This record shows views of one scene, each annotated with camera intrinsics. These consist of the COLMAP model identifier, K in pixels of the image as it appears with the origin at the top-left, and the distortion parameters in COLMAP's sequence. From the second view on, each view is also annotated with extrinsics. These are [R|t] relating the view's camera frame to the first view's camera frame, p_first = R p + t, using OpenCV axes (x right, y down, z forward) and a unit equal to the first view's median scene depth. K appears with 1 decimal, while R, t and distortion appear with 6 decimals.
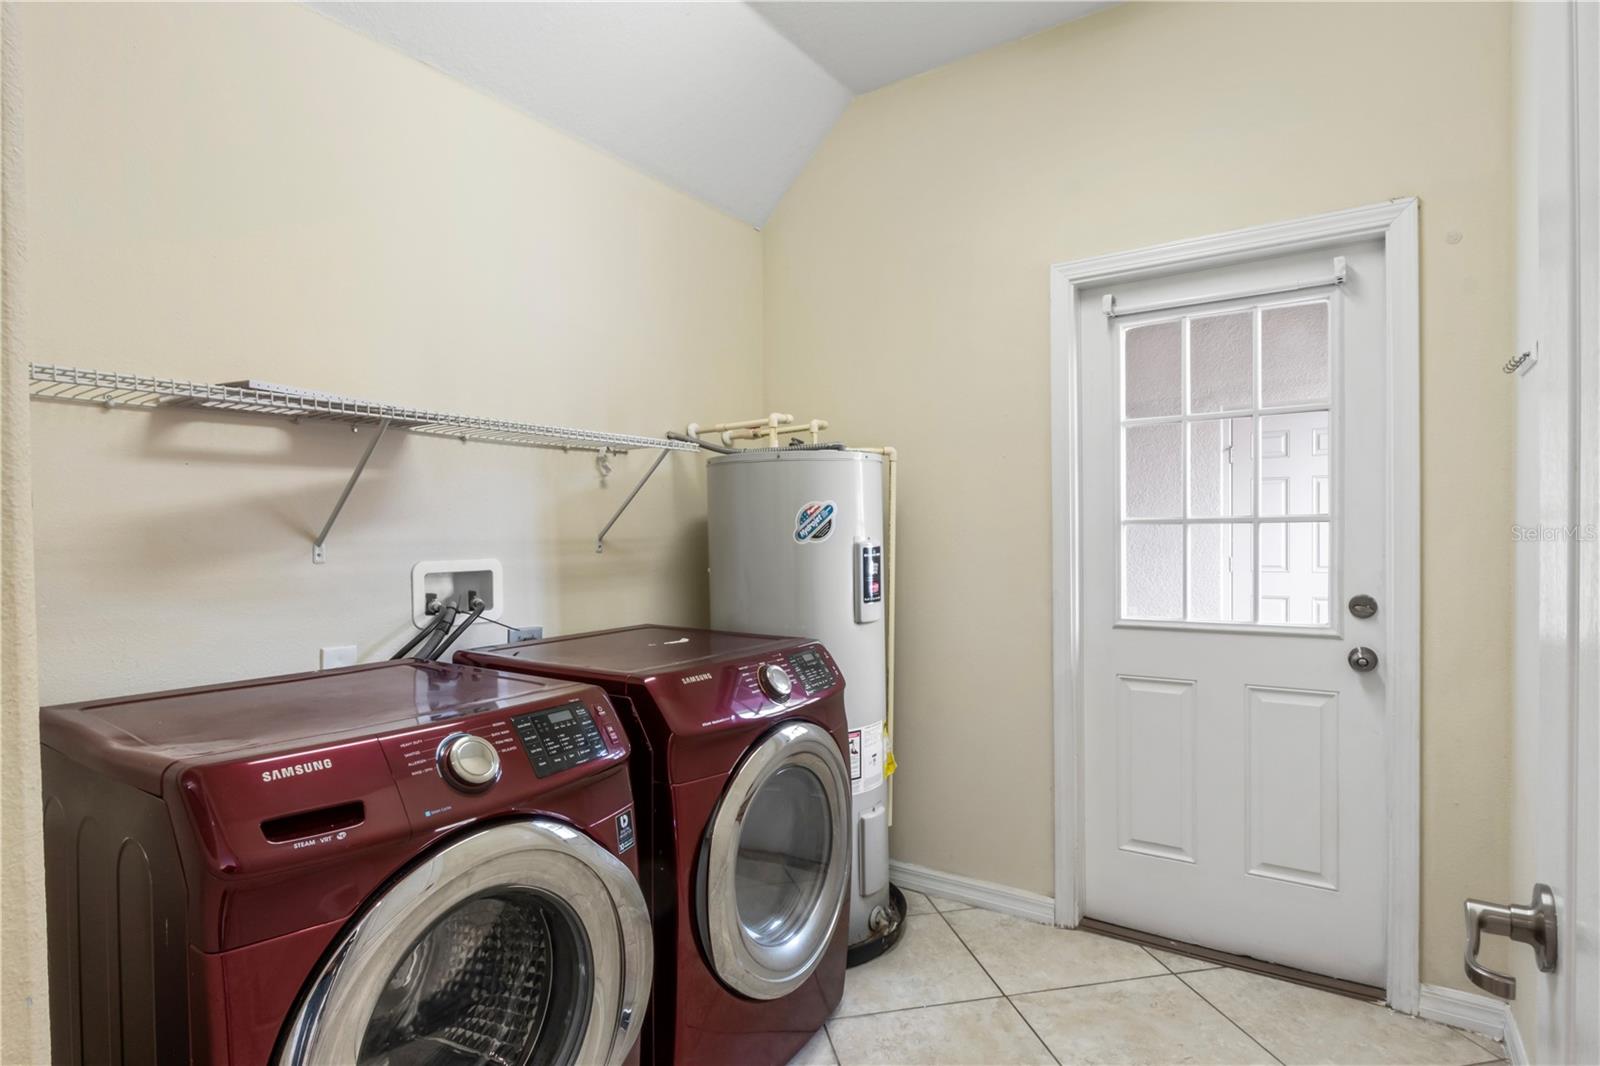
lens RADIAL K [[821.5, 0, 802.9], [0, 821.5, 539.5], [0, 0, 1]] dist [0.000076, -0.000061]
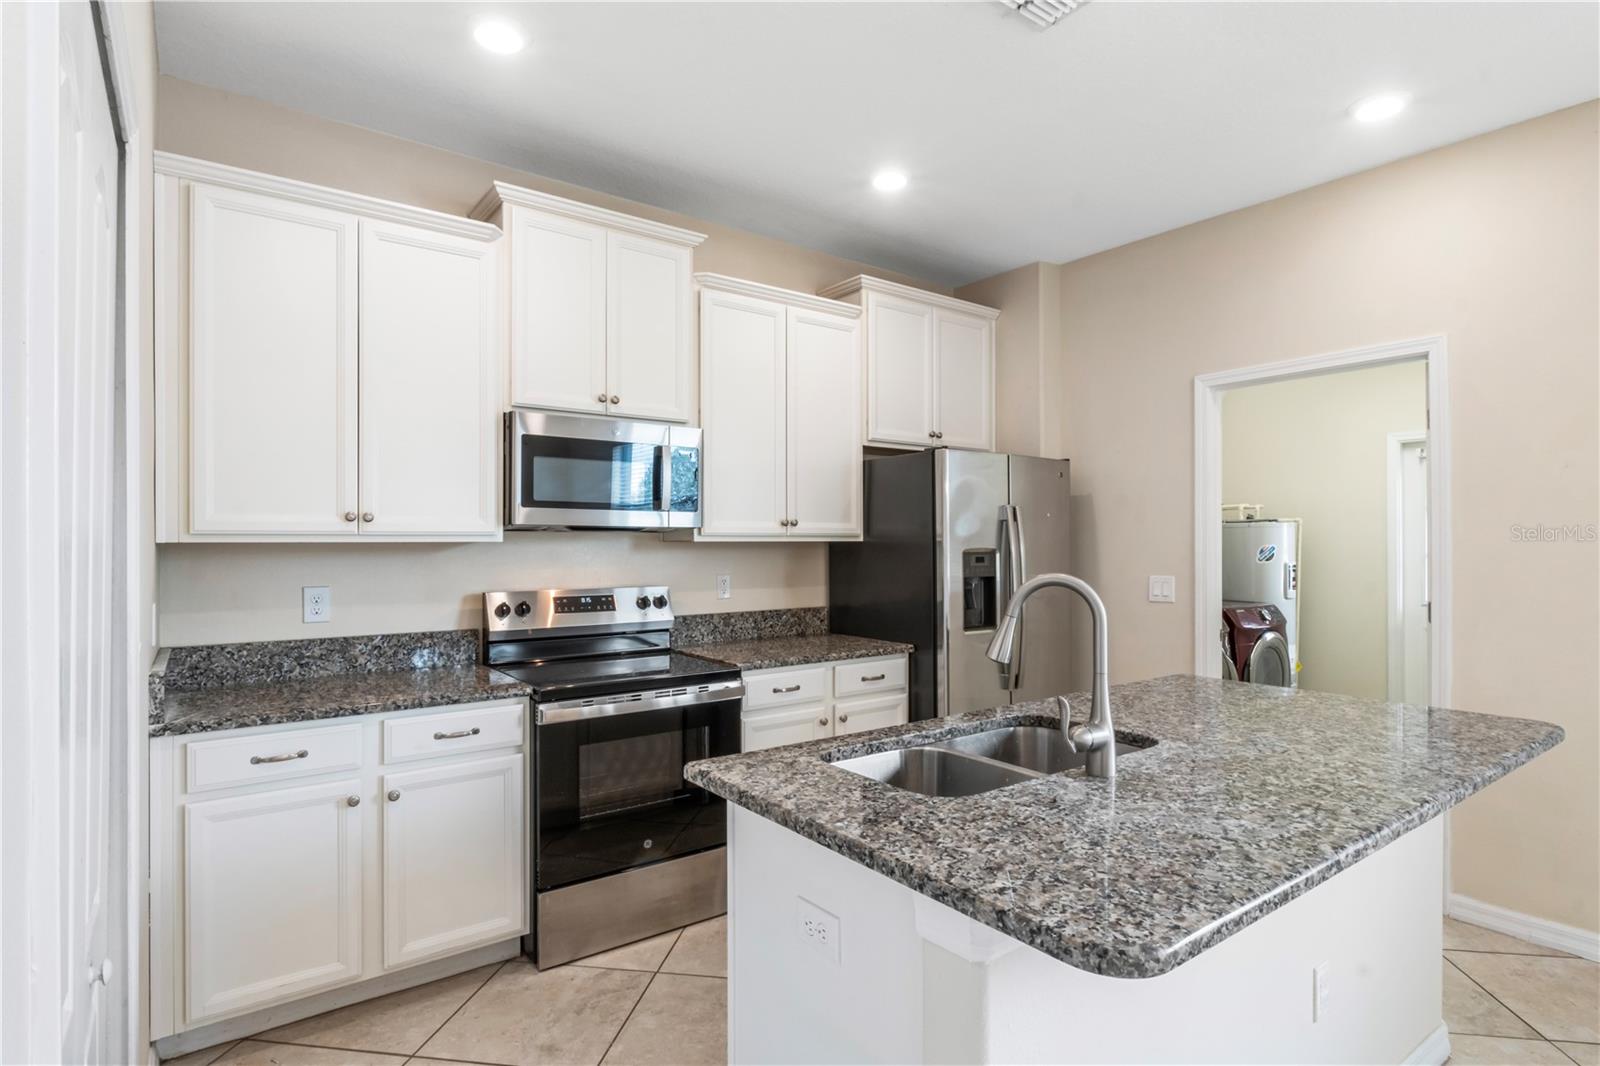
lens RADIAL K [[821.5, 0, 801.8], [0, 821.5, 538.6], [0, 0, 1]] dist [0.000076, -0.000061]
pose [[0.946774, 0.009077, -0.321770, -0.461144], [-0.013901, 0.999823, -0.012698, -0.015332], [0.321598, 0.016495, 0.946733, -1.546080]]
